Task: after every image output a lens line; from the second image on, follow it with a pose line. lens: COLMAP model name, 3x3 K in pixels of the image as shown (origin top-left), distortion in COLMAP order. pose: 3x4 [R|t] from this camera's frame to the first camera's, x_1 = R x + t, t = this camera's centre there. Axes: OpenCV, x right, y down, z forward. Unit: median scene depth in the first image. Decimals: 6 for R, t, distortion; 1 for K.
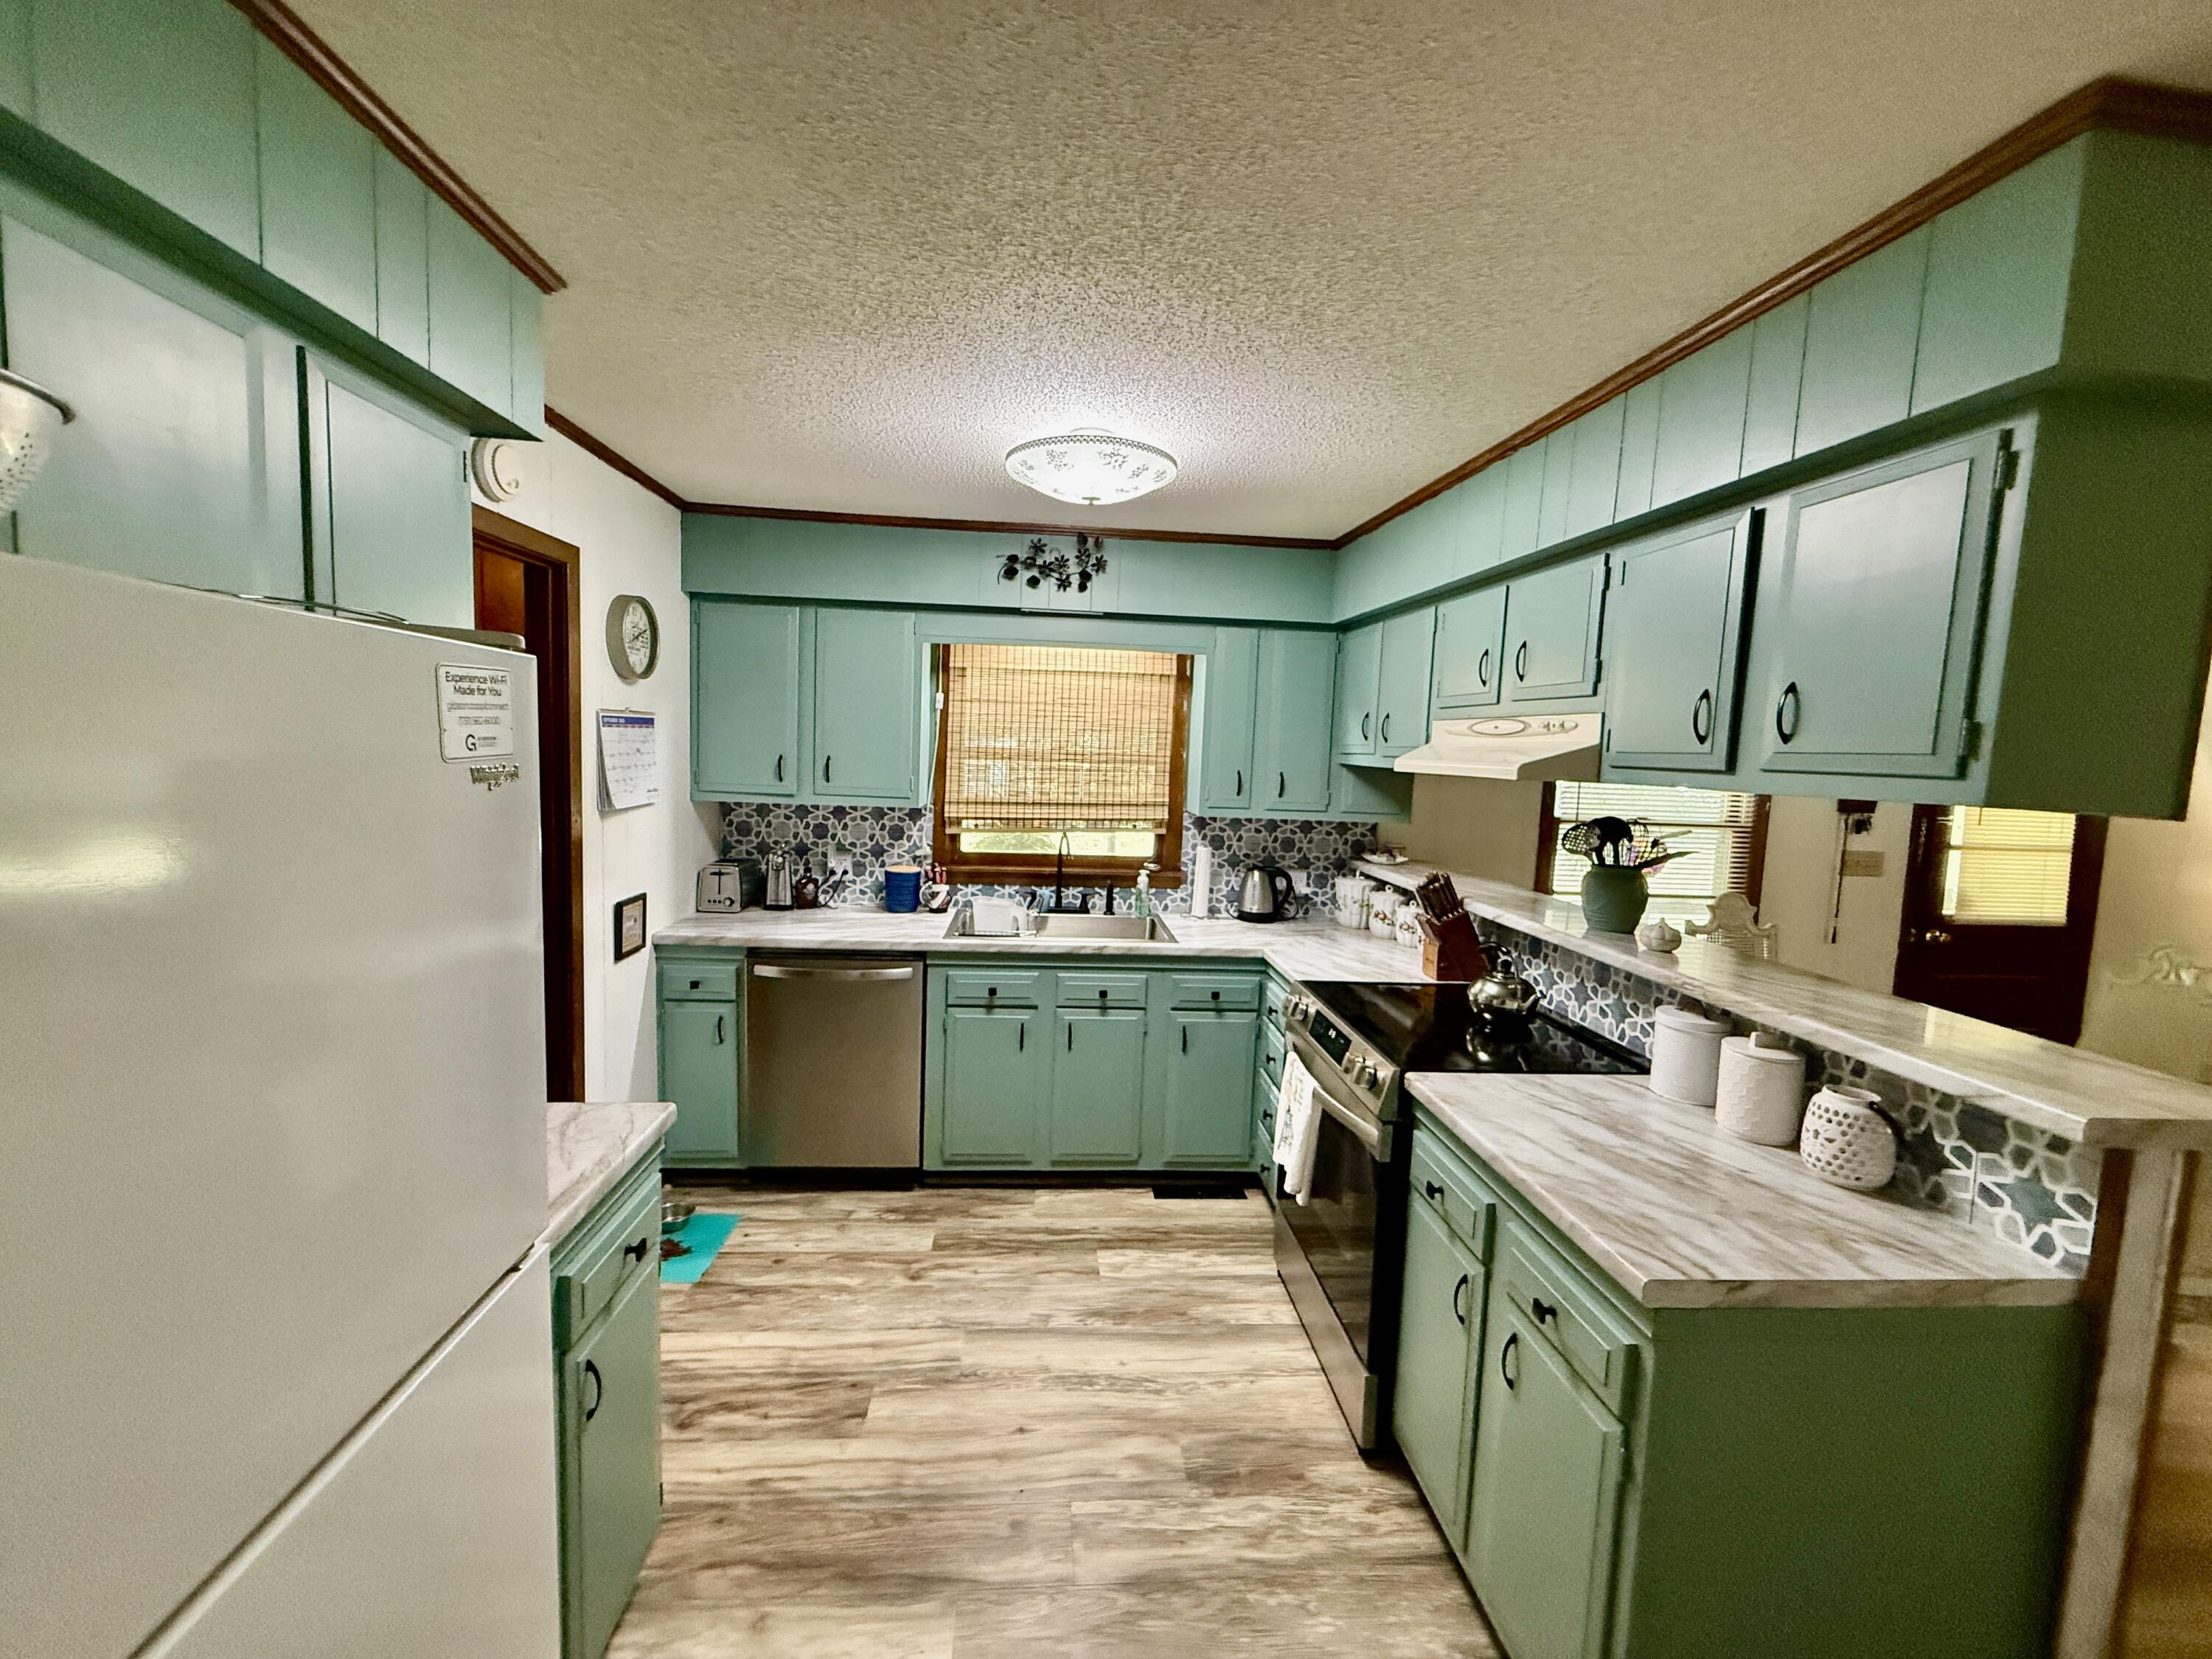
lens RADIAL K [[880.1, 0, 1101.7], [0, 880.1, 832.5], [0, 0, 1]] dist [0.000151, -0.000200]
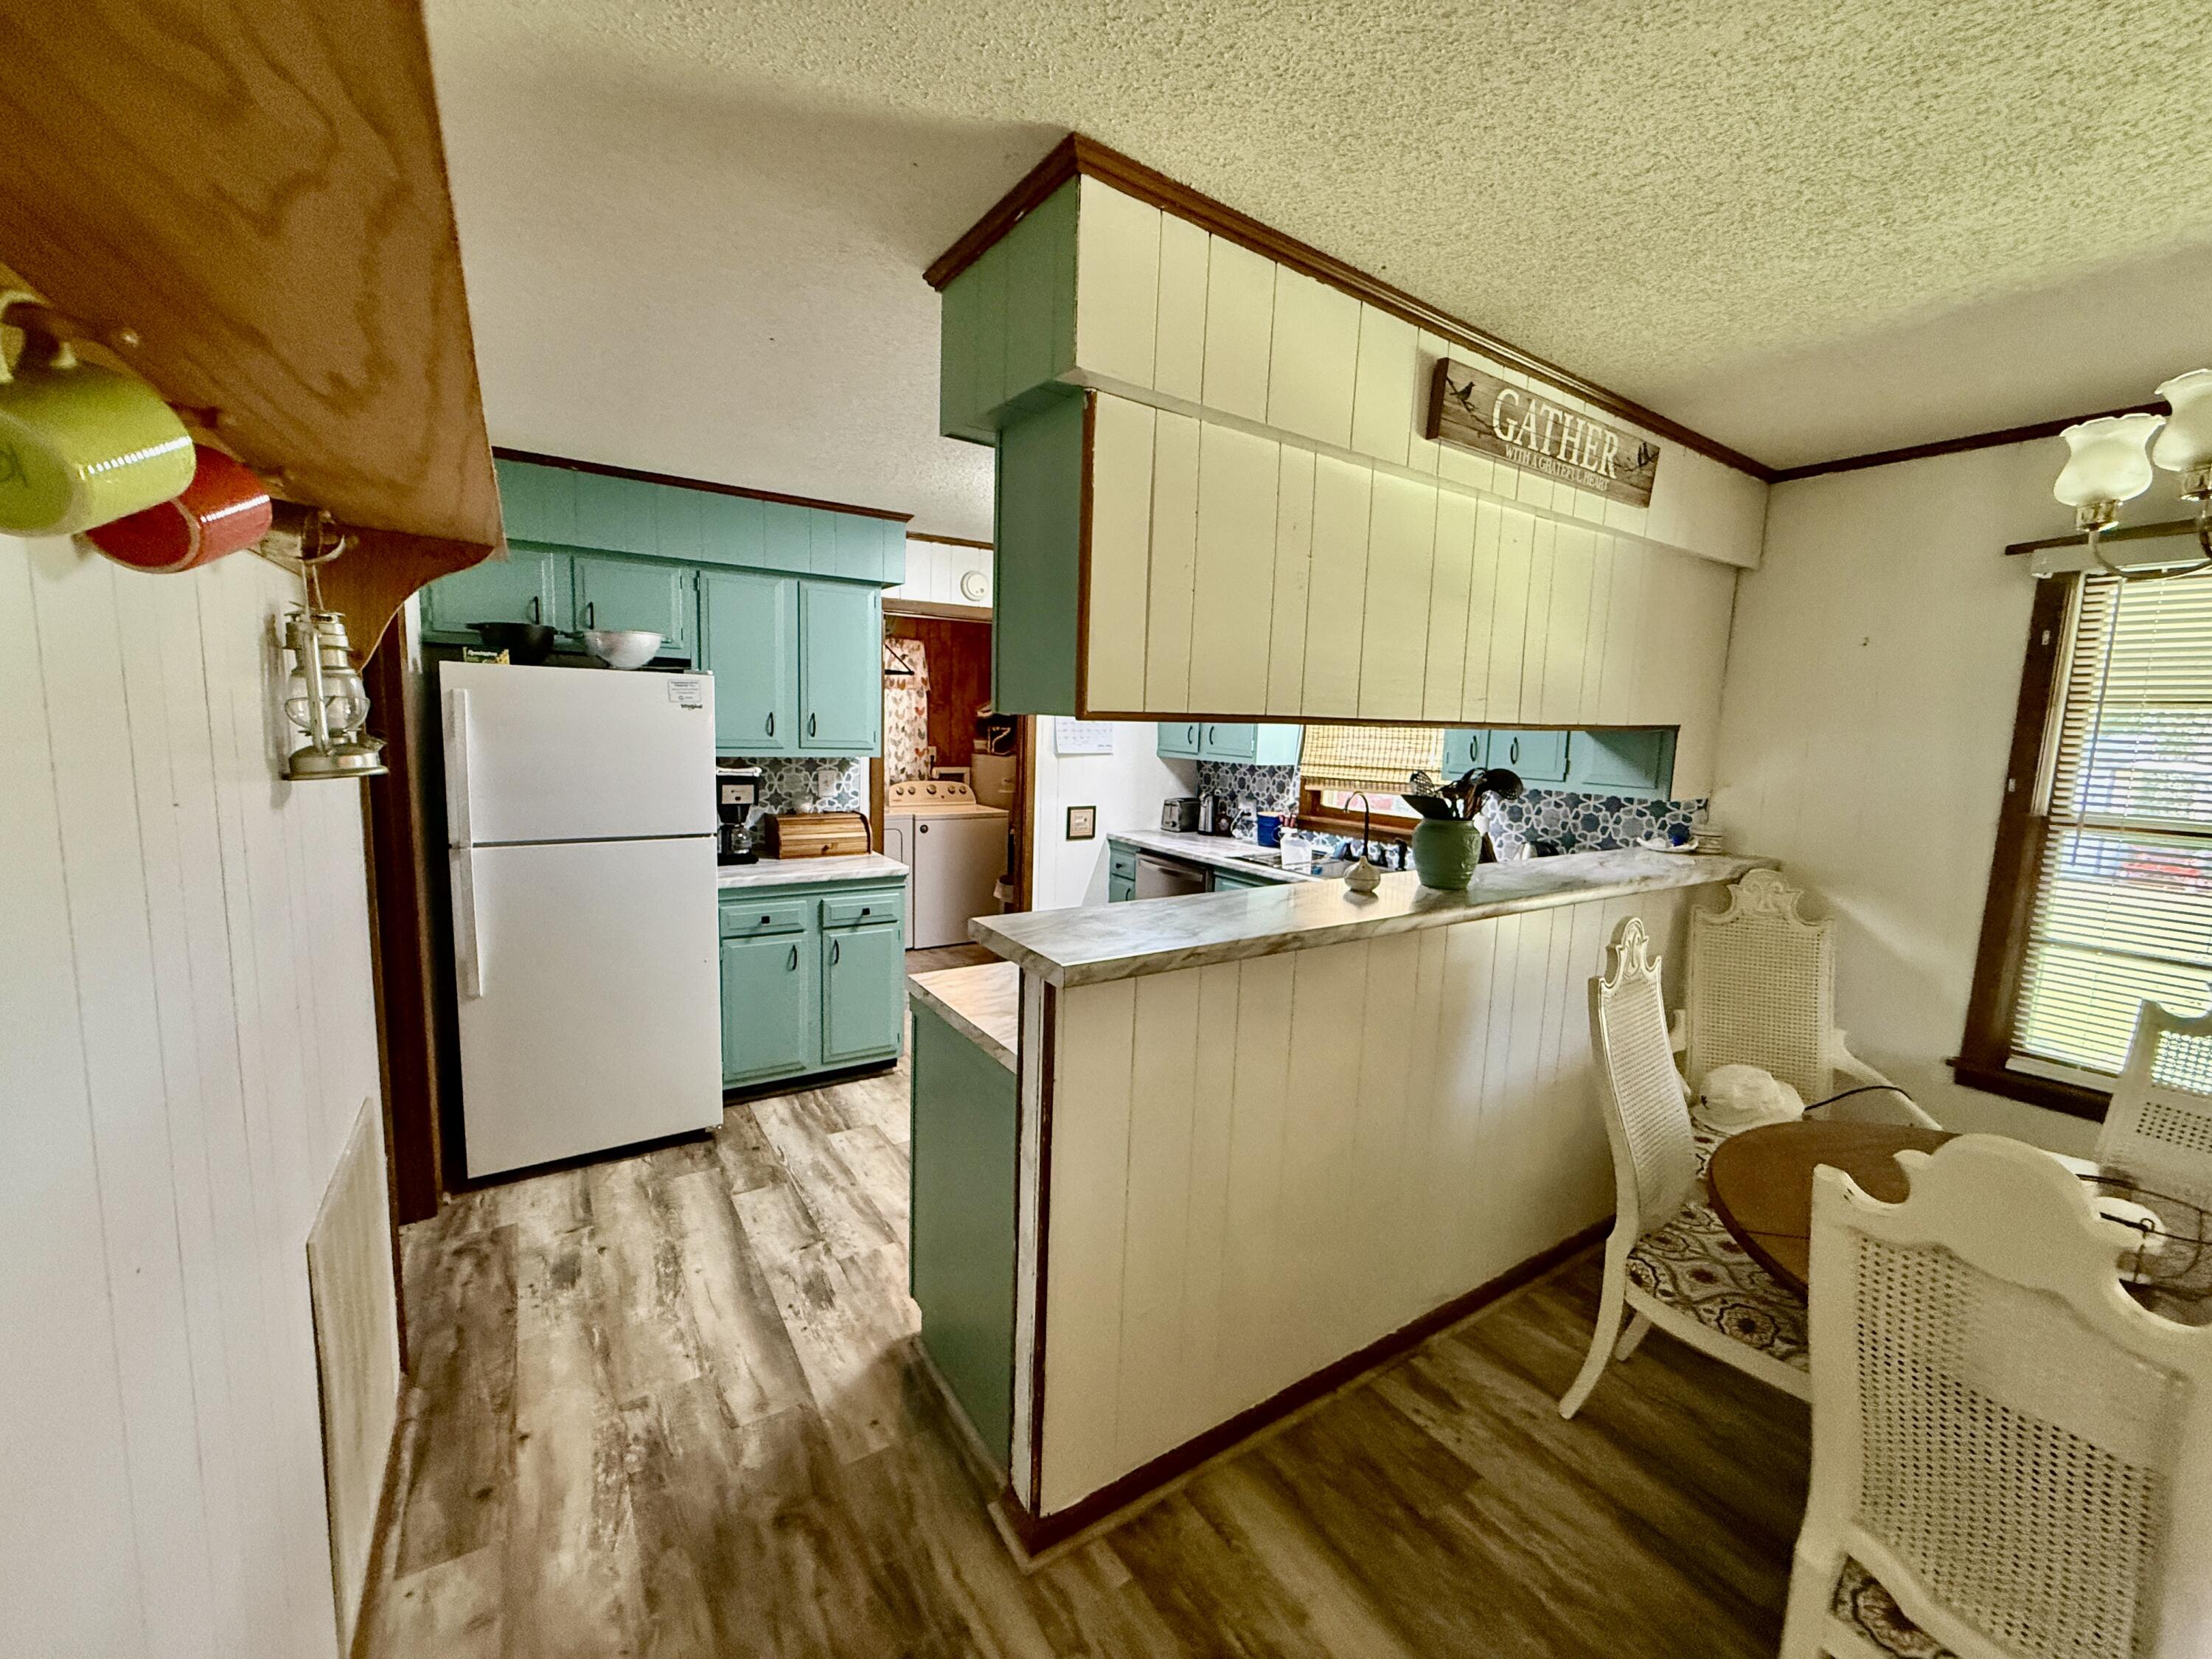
lens RADIAL K [[880.1, 0, 1101.3], [0, 880.1, 823.6], [0, 0, 1]] dist [0.000151, -0.000200]
pose [[0.487842, 0.082228, -0.869050, 0.771061], [-0.090182, 0.994974, 0.043519, 0.021305], [0.868261, 0.057142, 0.492806, 0.133673]]
